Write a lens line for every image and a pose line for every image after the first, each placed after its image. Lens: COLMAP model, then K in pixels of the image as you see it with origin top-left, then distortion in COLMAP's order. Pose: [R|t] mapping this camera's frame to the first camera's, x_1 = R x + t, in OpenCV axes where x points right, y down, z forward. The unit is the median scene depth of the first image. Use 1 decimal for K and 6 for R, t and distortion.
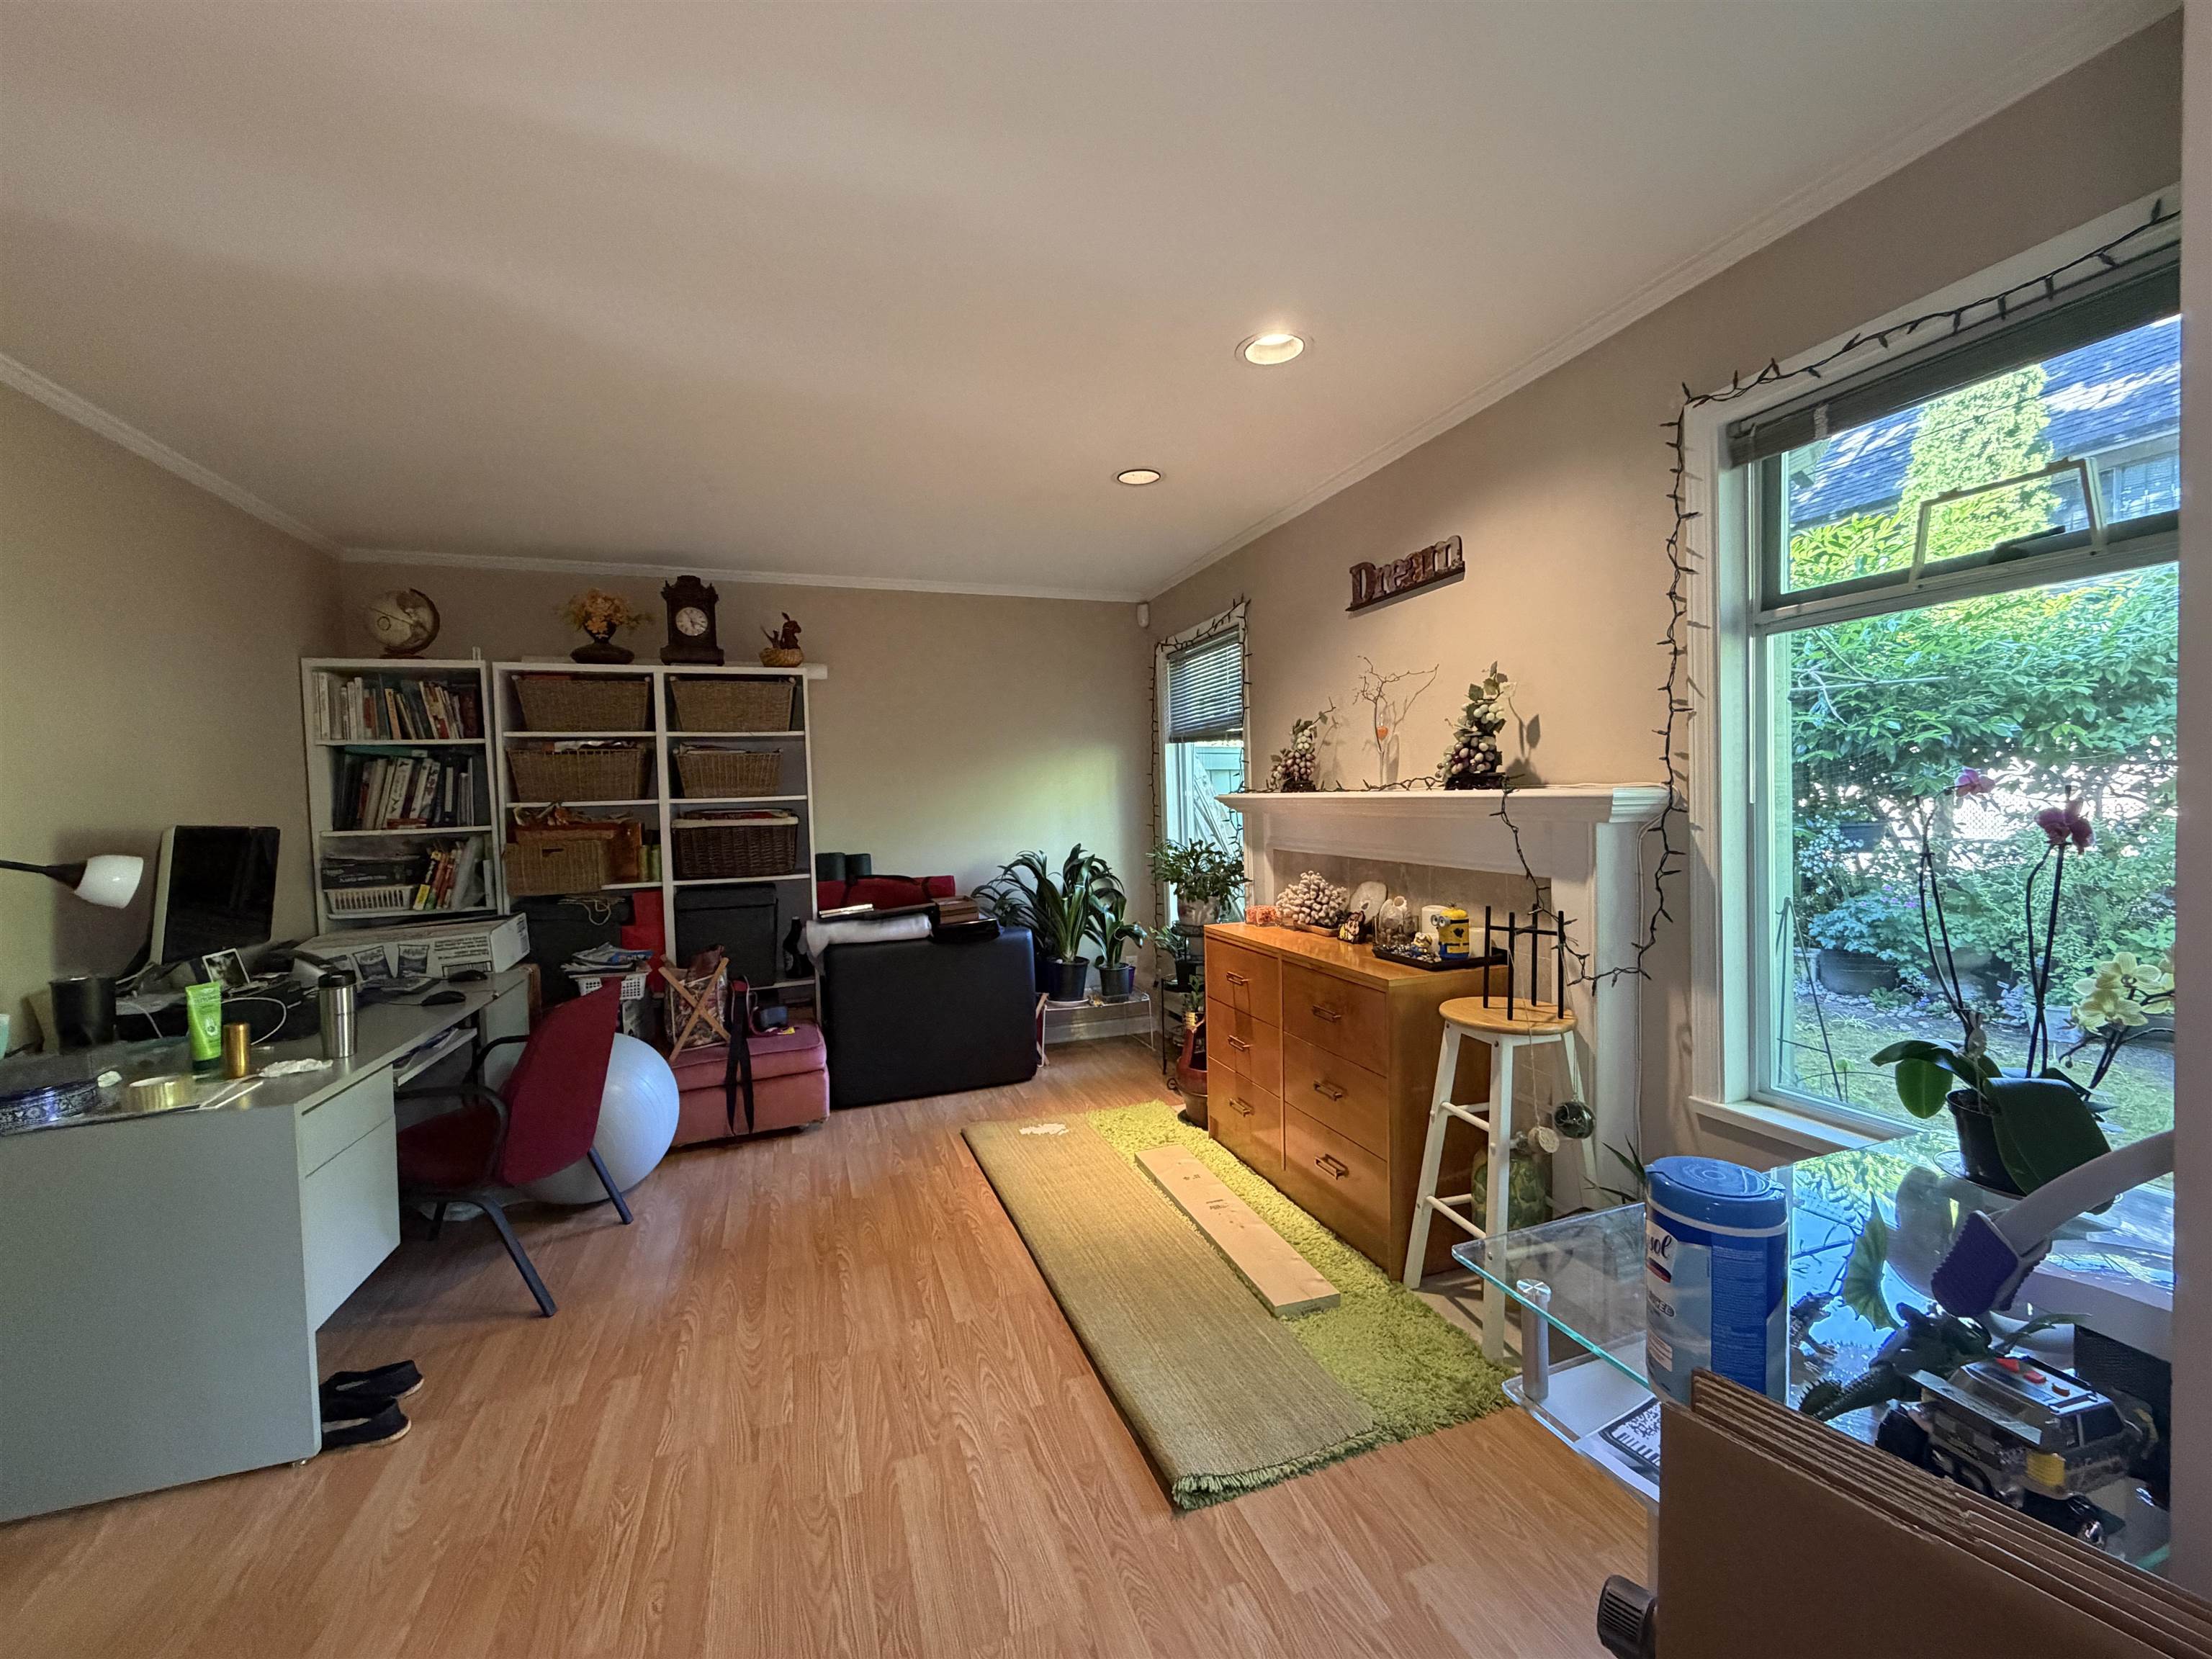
lens RADIAL K [[881.0, 0, 1096.0], [0, 881.0, 828.9], [0, 0, 1]] dist [-0.001106, -0.000232]
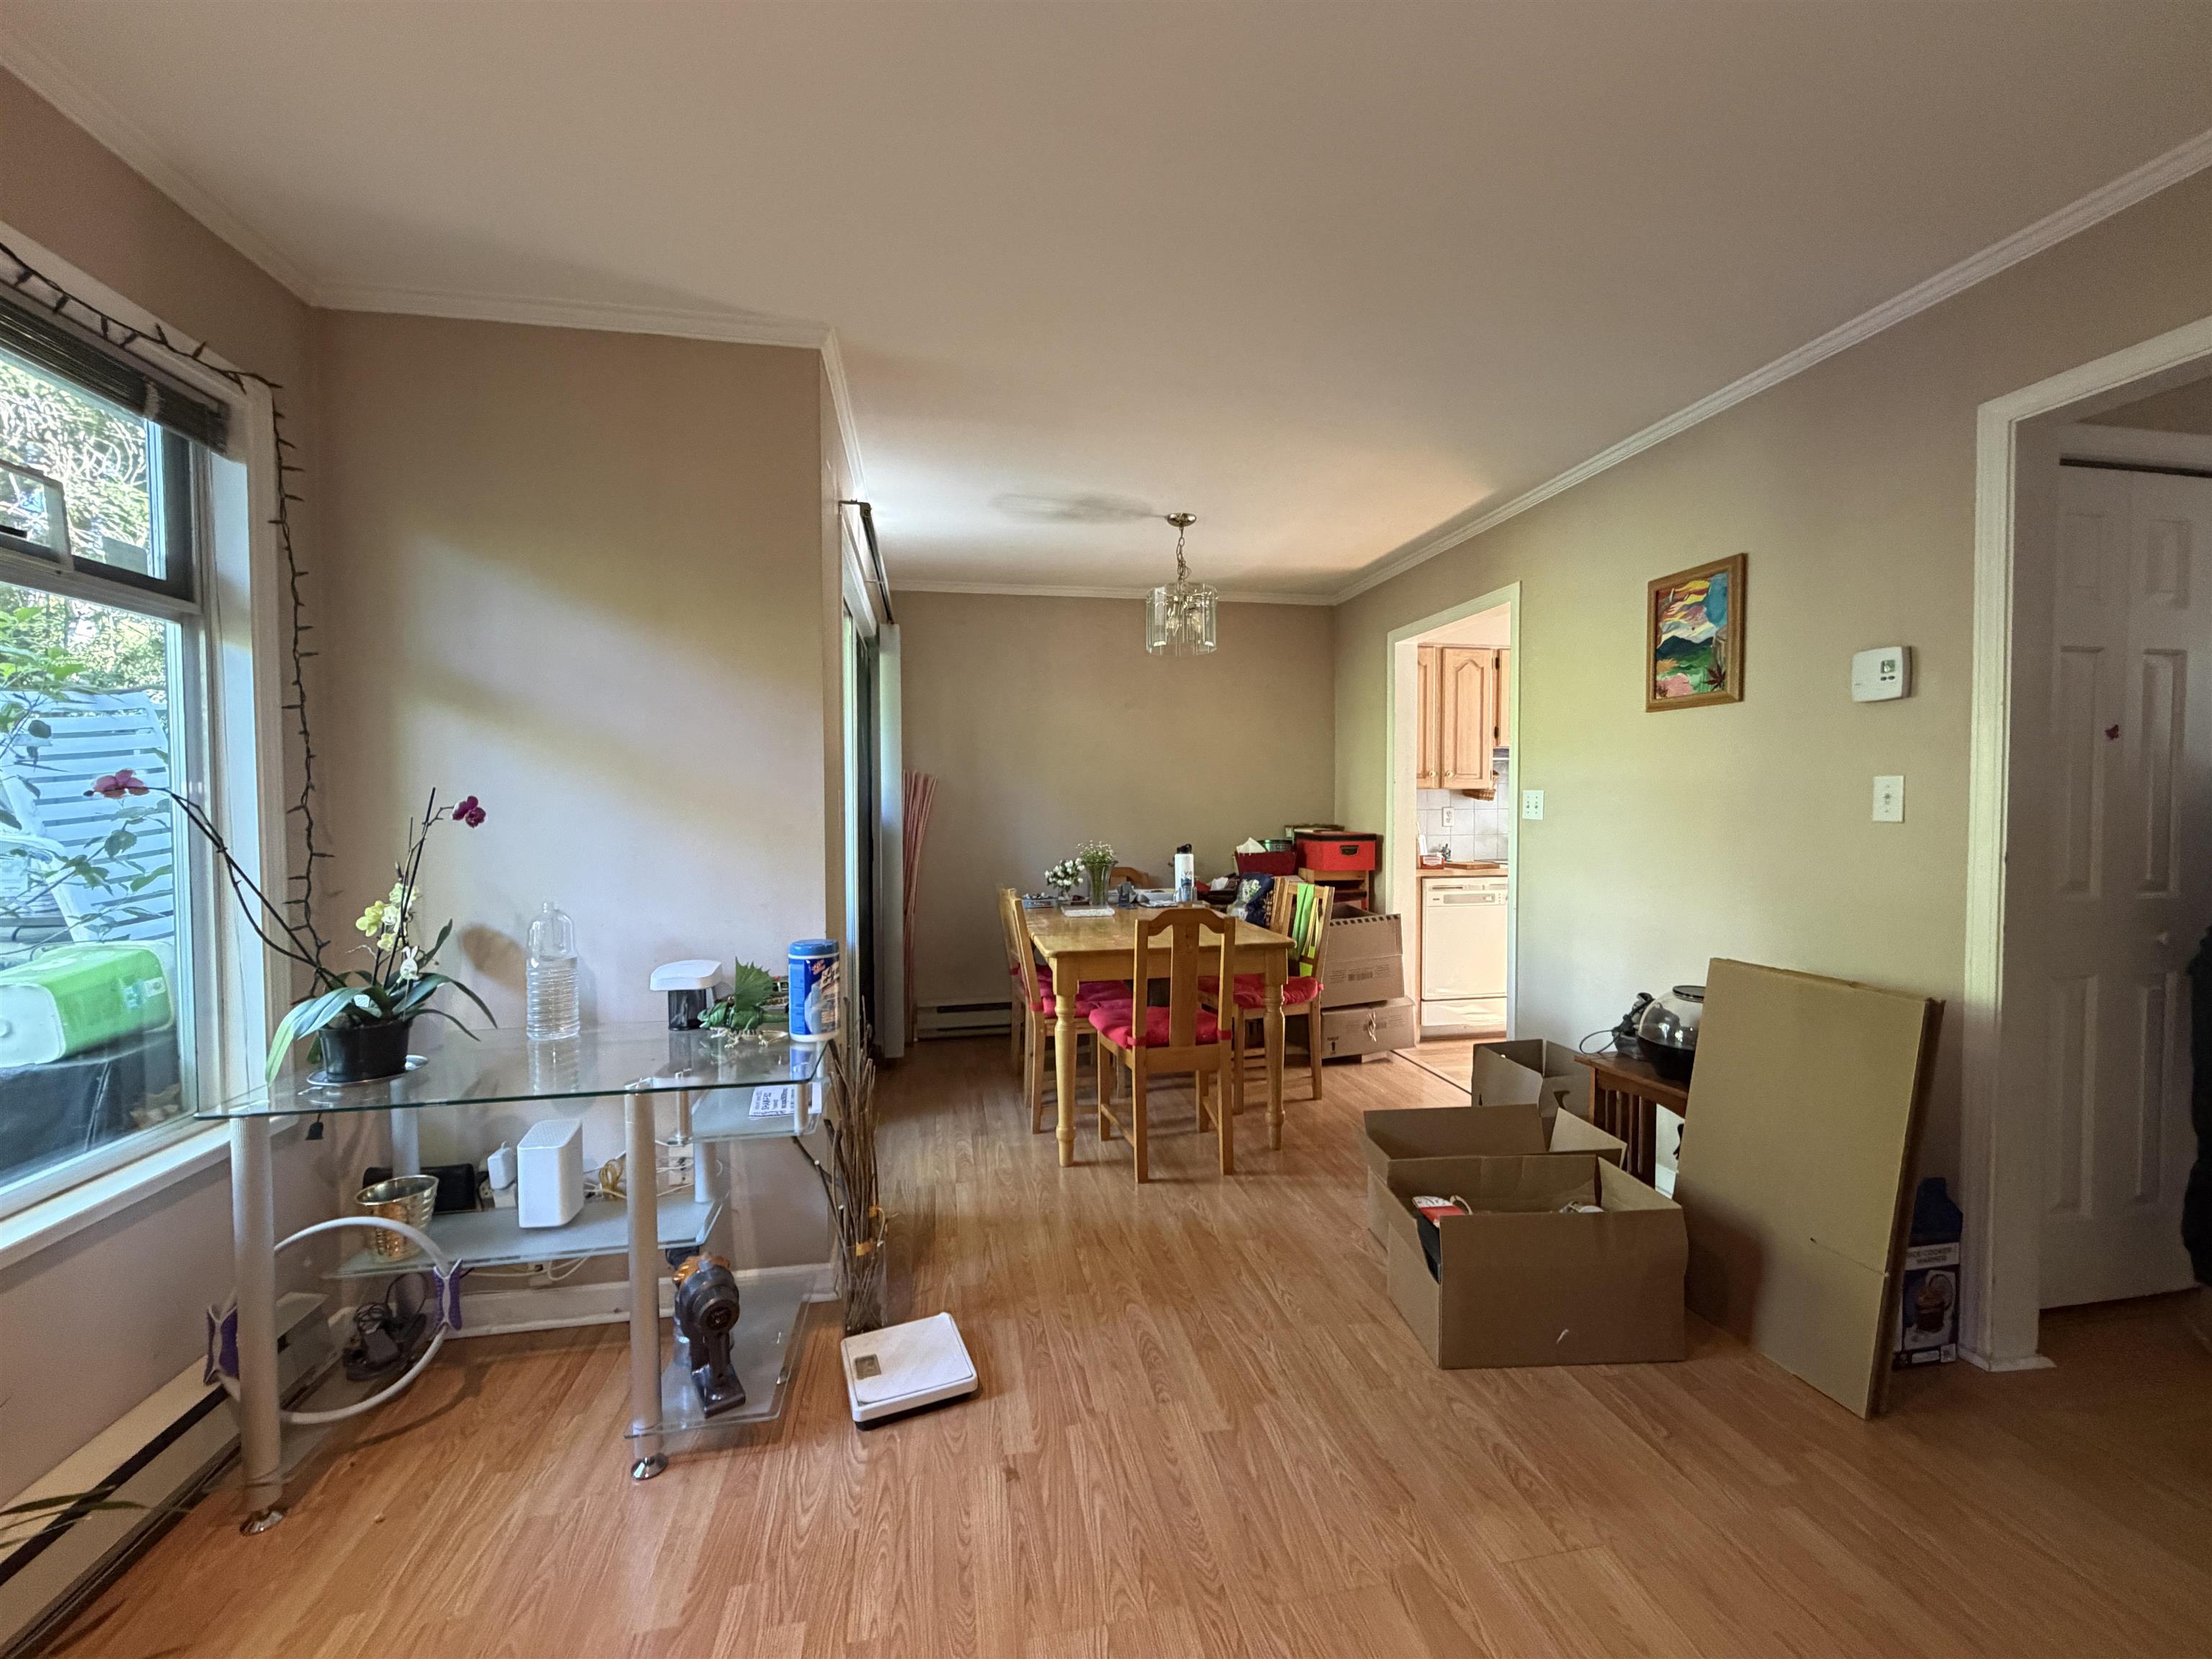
lens RADIAL K [[881.0, 0, 1096.0], [0, 881.0, 828.9], [0, 0, 1]] dist [-0.001106, -0.000232]
pose [[-0.988060, 0.028531, 0.151405, -0.113332], [0.037068, 0.997860, 0.053863, -0.005741], [-0.149544, 0.058832, -0.987003, 0.816498]]
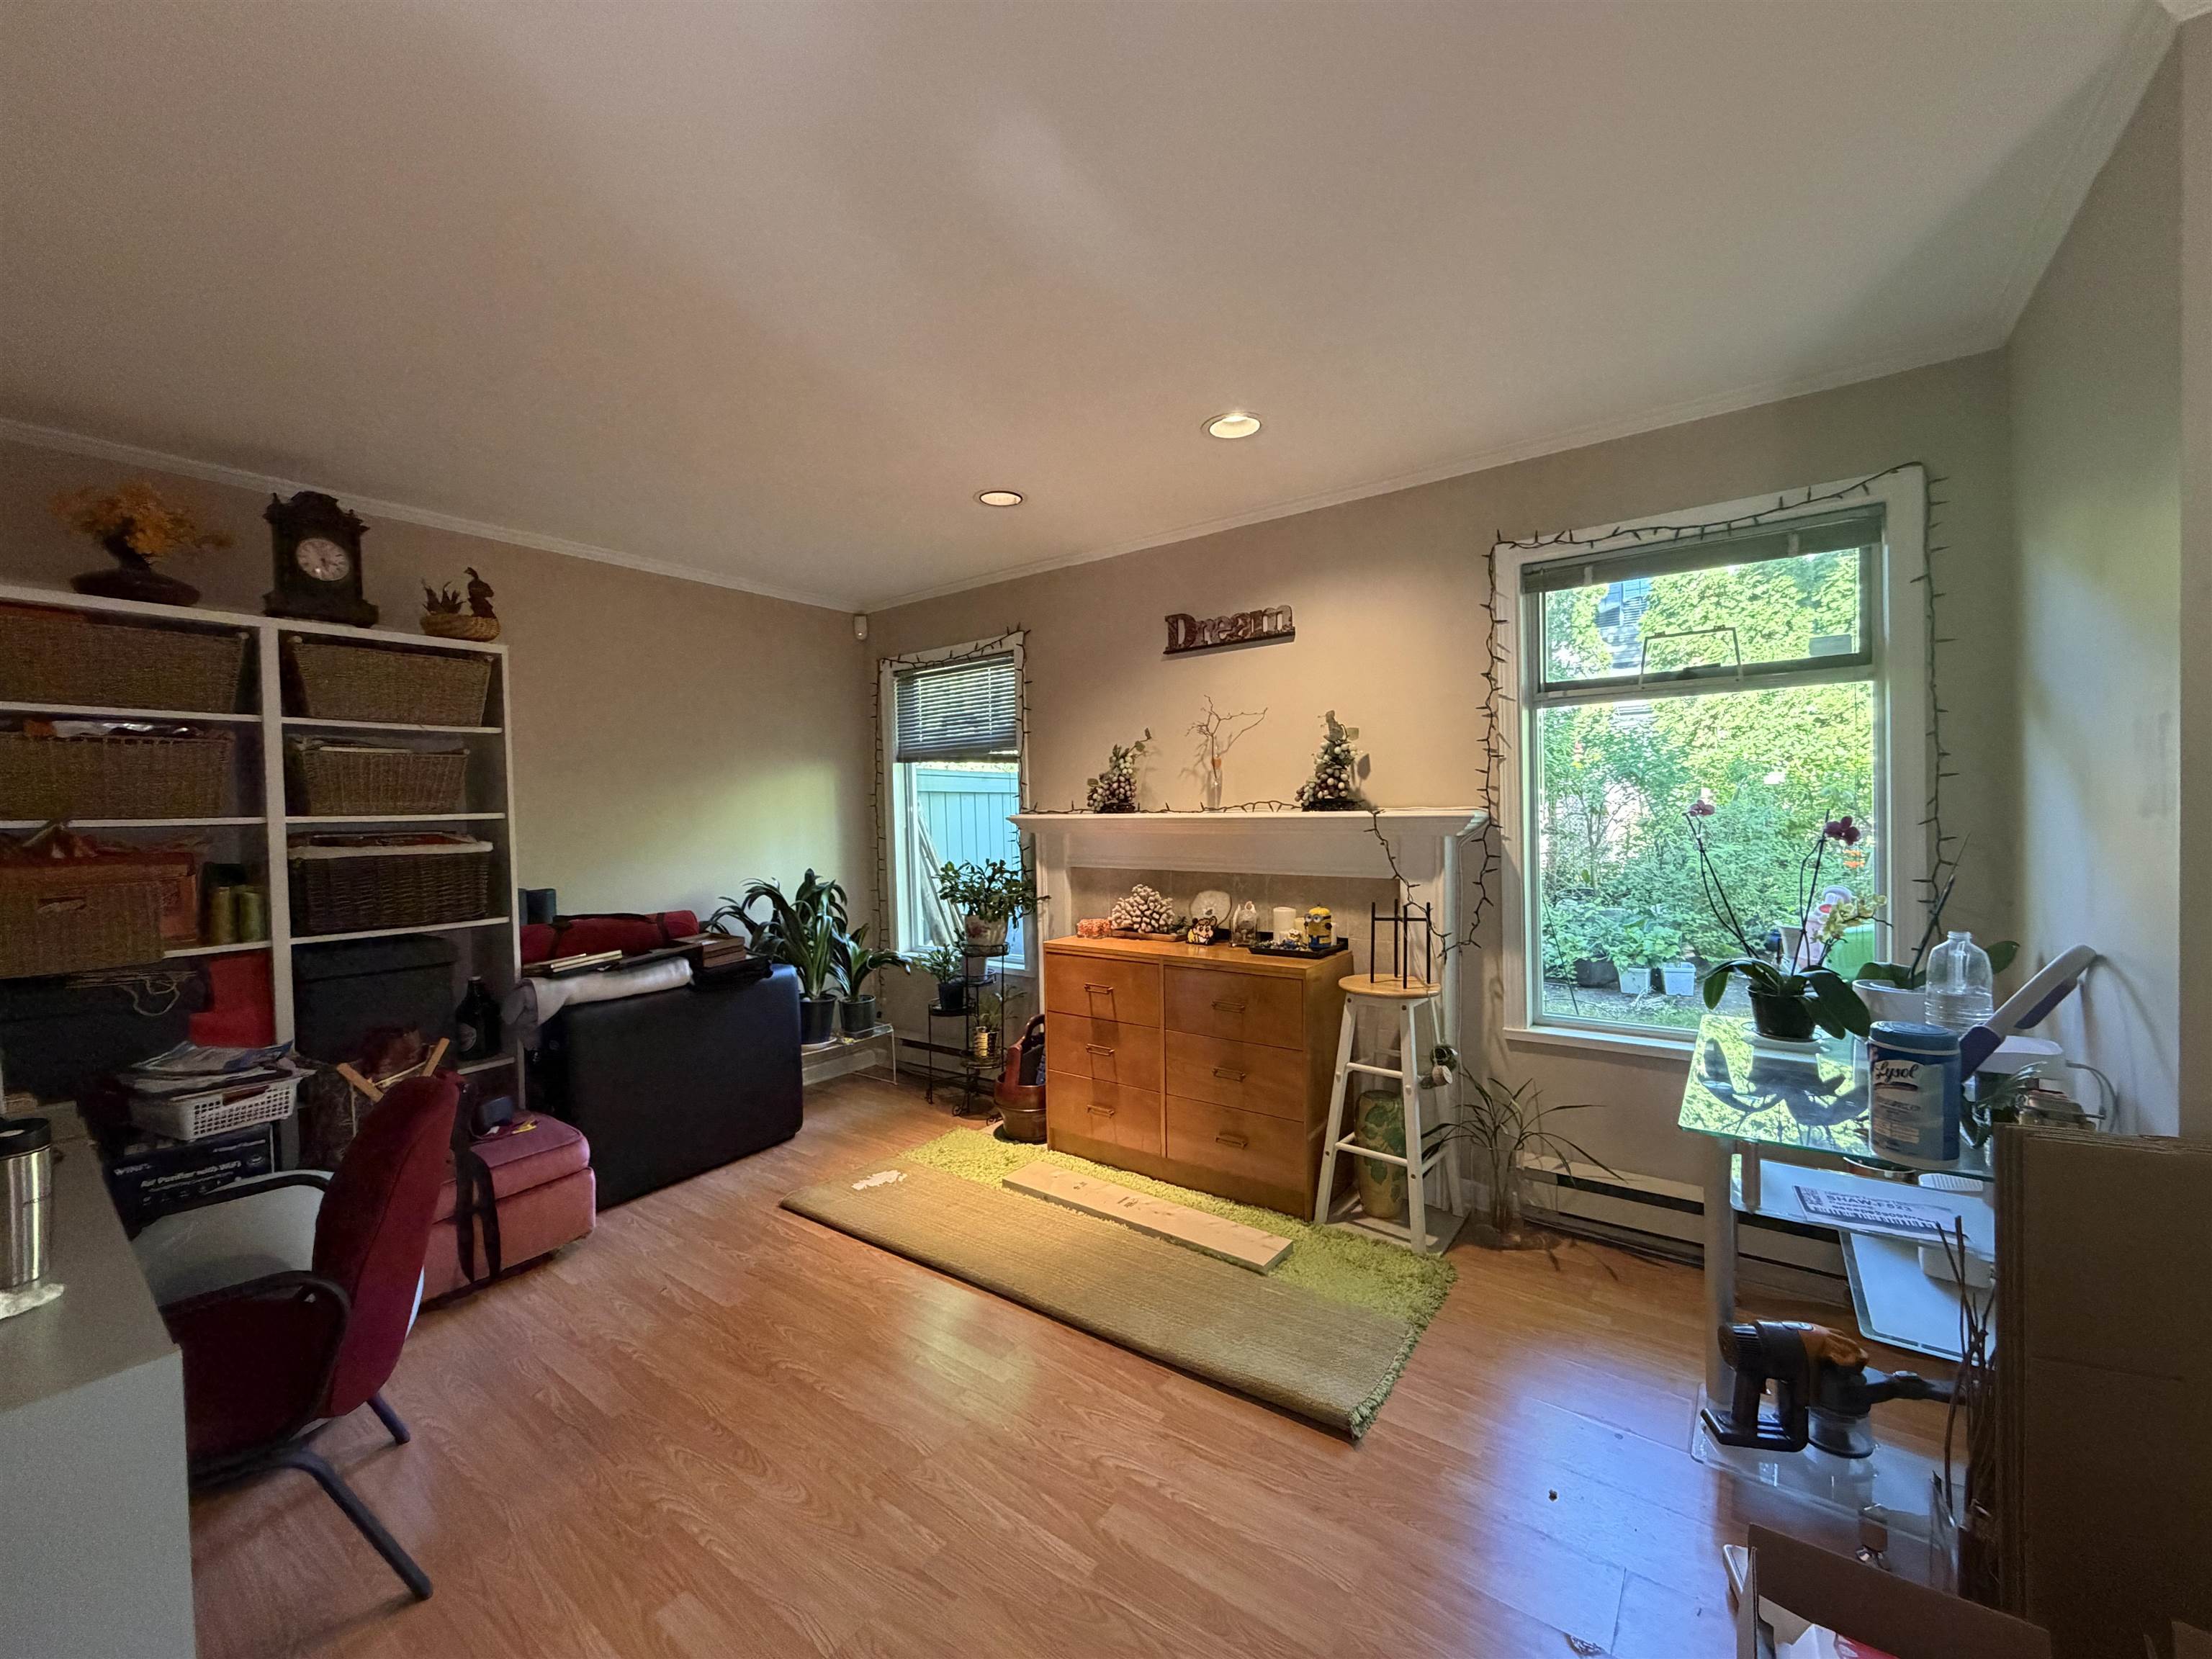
lens RADIAL K [[881.0, 0, 1096.0], [0, 881.0, 828.9], [0, 0, 1]] dist [-0.001106, -0.000232]
pose [[0.828219, -0.001630, 0.560403, -0.409233], [0.018051, 0.999554, -0.023770, 0.003247], [-0.560114, 0.029803, 0.827879, 0.112983]]
